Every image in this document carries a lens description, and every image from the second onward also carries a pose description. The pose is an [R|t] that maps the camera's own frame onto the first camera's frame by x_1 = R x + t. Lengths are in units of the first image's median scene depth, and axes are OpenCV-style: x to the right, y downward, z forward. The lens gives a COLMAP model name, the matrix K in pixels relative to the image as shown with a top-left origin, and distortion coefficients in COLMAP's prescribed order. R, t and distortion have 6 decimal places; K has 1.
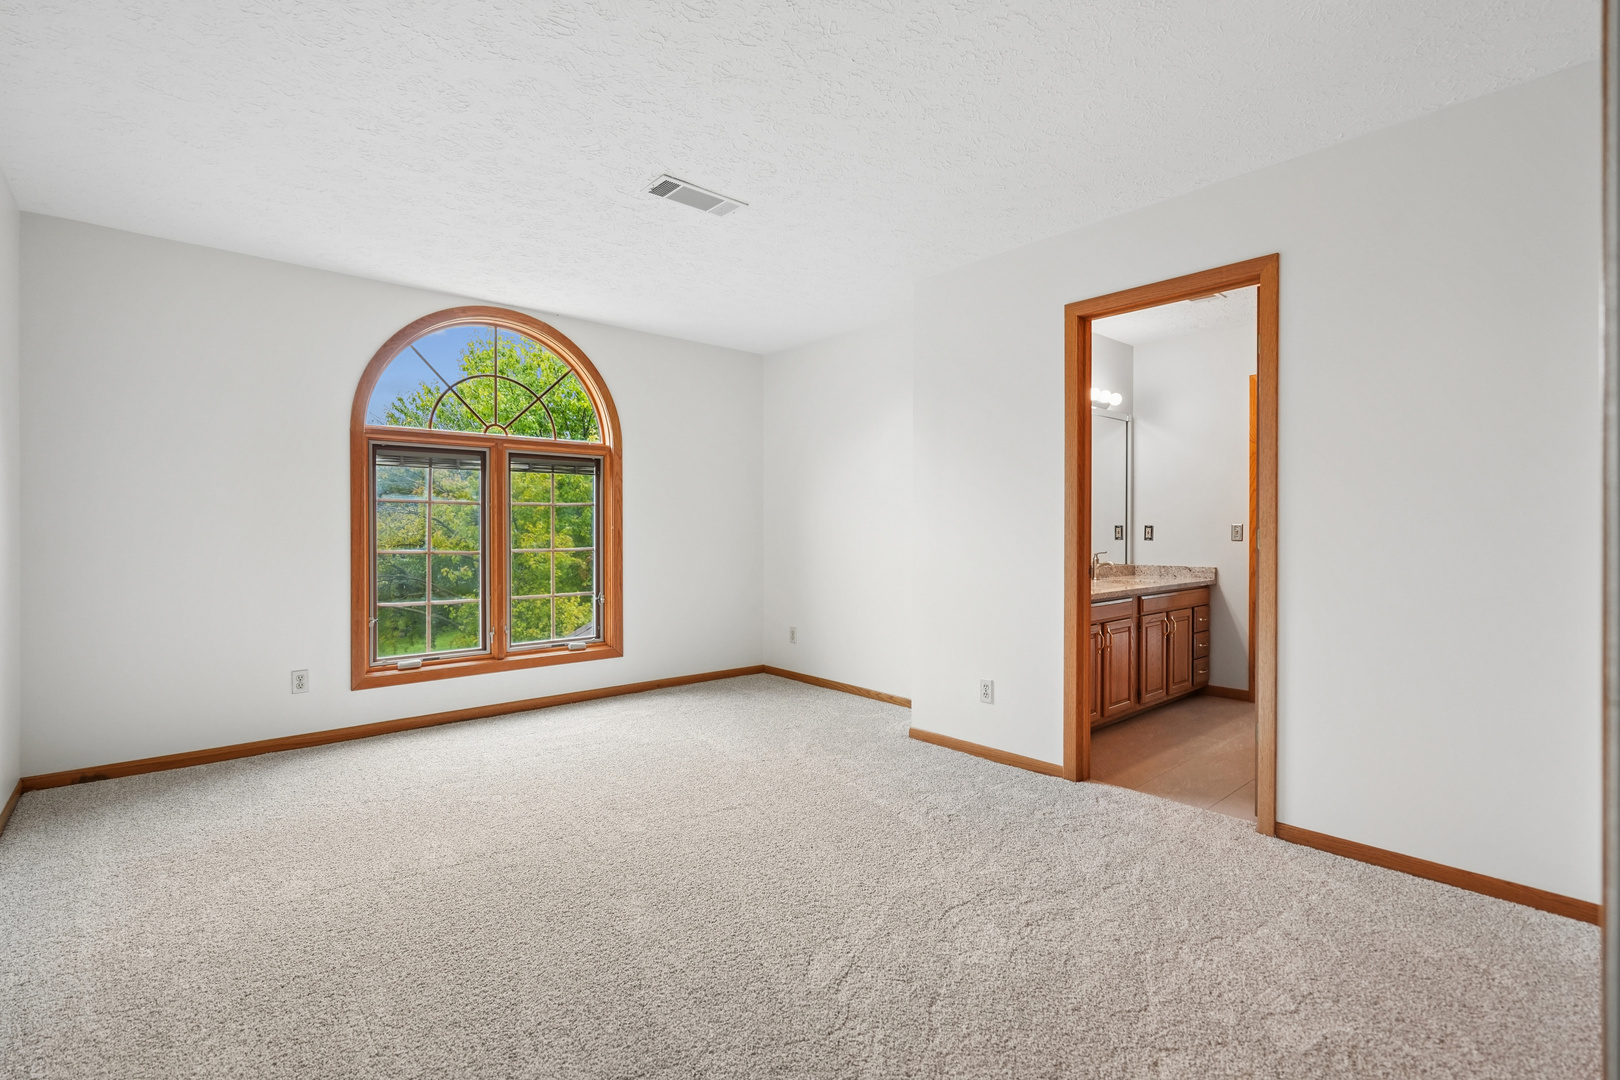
lens RADIAL K [[743.9, 0, 810.9], [0, 743.9, 531.7], [0, 0, 1]] dist [-0.002289, -0.000409]
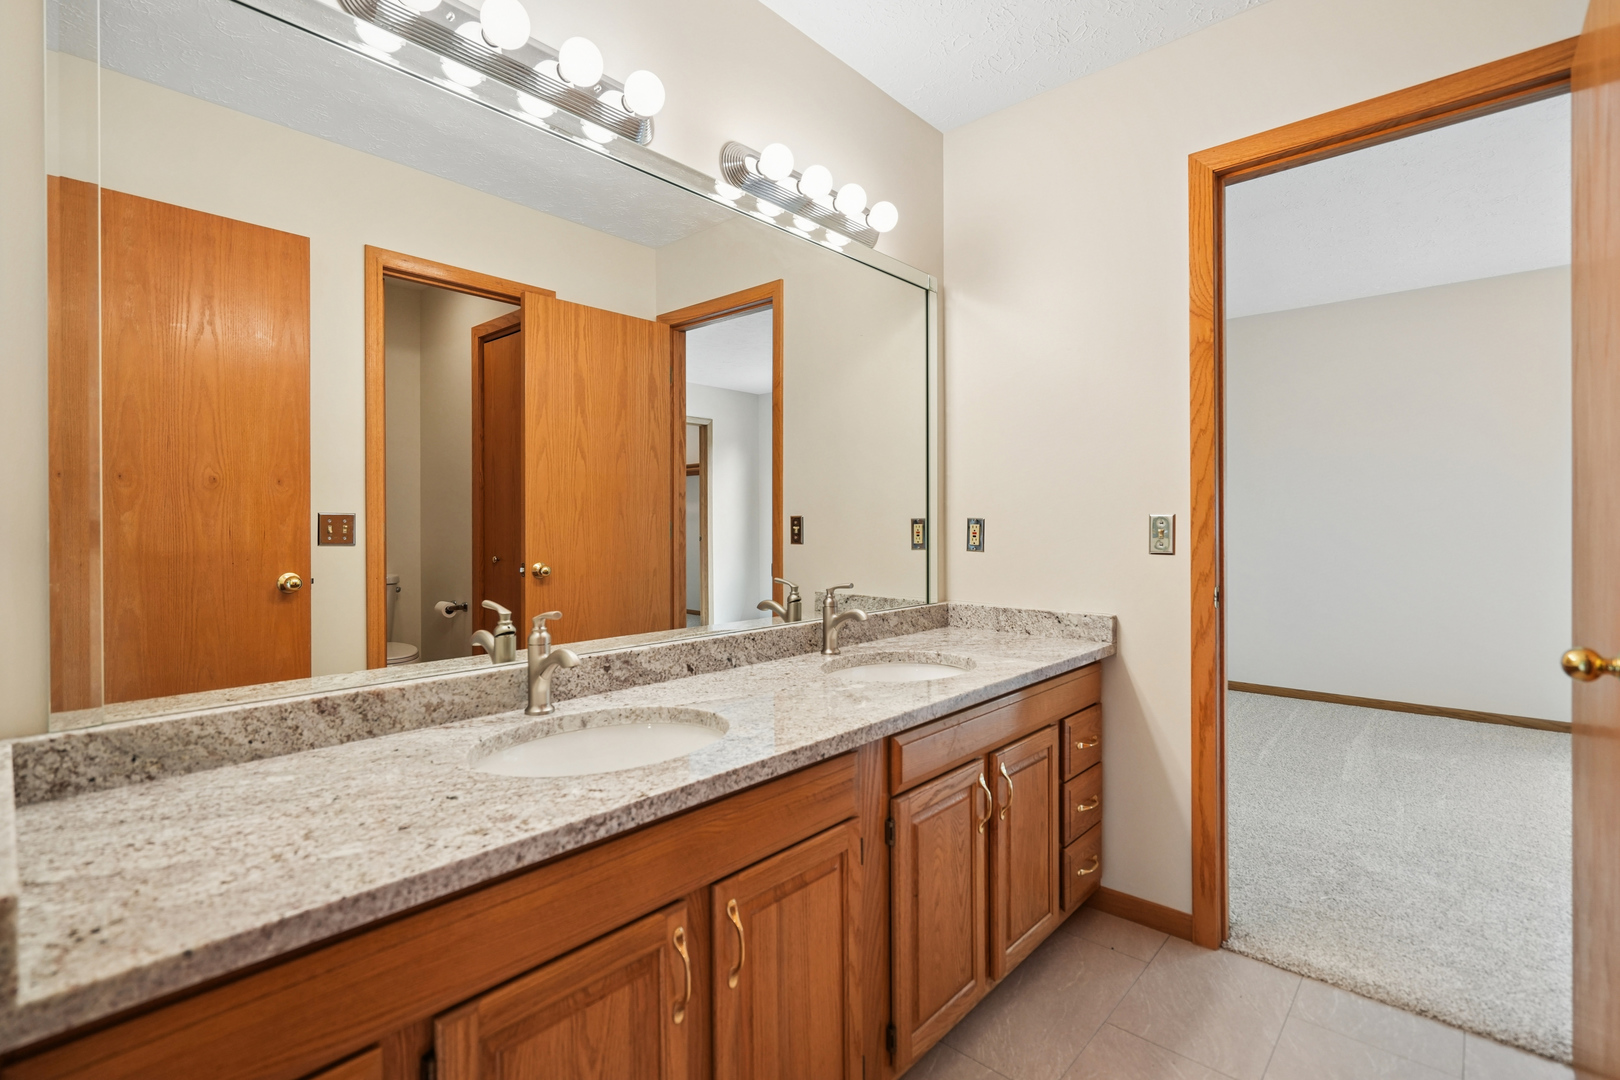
lens RADIAL K [[743.9, 0, 810.9], [0, 743.9, 531.7], [0, 0, 1]] dist [-0.002289, -0.000409]
pose [[0.993507, 0.000911, 0.113770, 0.323072], [-0.001144, 0.999997, 0.001984, -0.001053], [-0.113768, -0.002102, 0.993505, 0.597568]]
